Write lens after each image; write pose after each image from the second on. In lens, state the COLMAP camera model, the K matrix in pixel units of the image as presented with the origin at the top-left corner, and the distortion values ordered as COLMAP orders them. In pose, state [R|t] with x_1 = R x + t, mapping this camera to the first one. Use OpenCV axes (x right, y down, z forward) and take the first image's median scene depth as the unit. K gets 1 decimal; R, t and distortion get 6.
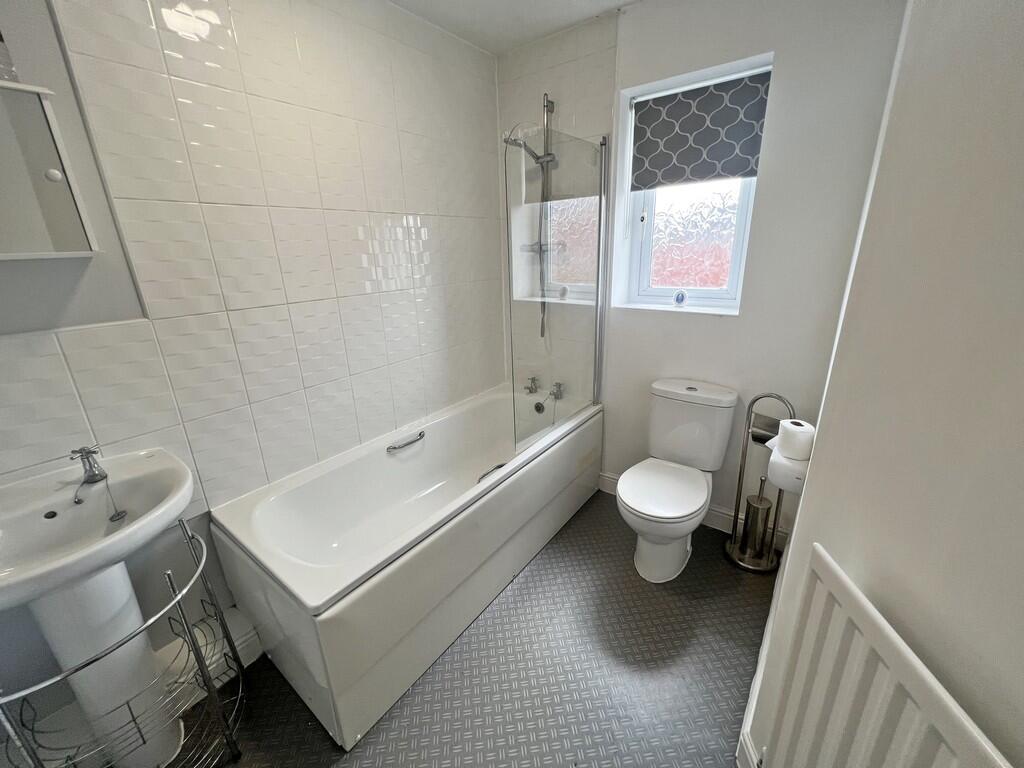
lens RADIAL K [[413.5, 0, 518.0], [0, 413.5, 383.1], [0, 0, 1]] dist [0.001517, 0.000179]
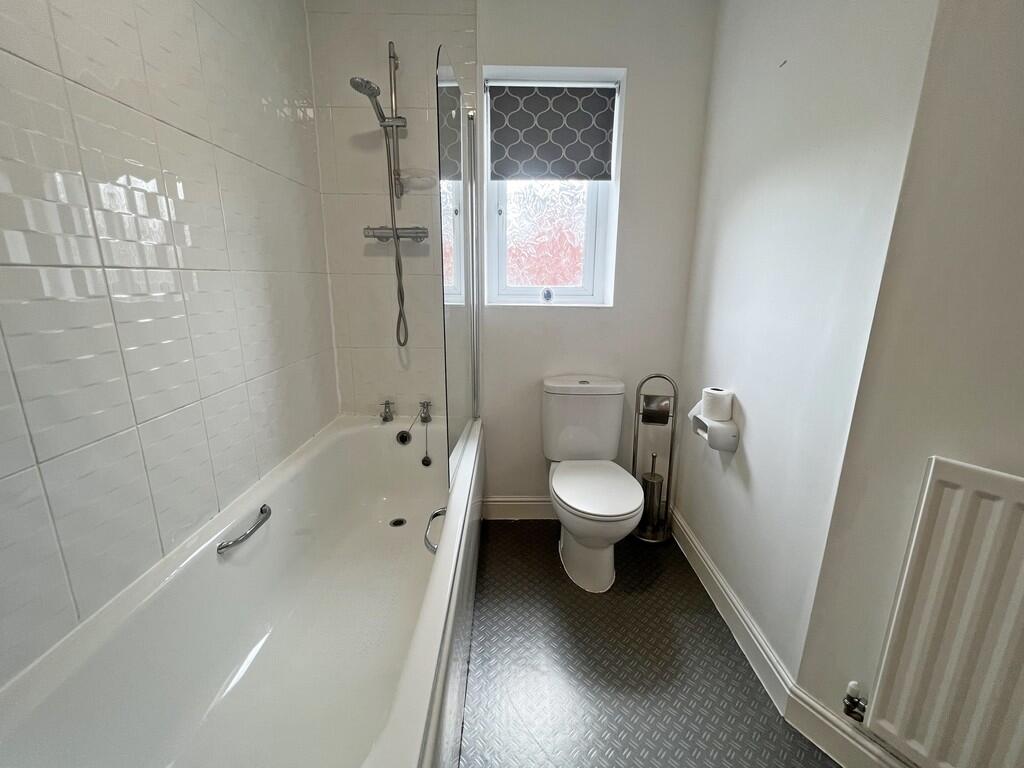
lens RADIAL K [[421.2, 0, 515.4], [0, 421.2, 383.0], [0, 0, 1]] dist [-0.003203, 0.000050]
pose [[0.797283, -0.110512, 0.593403, -0.301627], [0.159203, 0.986786, -0.030128, 0.019203], [-0.582232, 0.118492, 0.804342, 0.281808]]
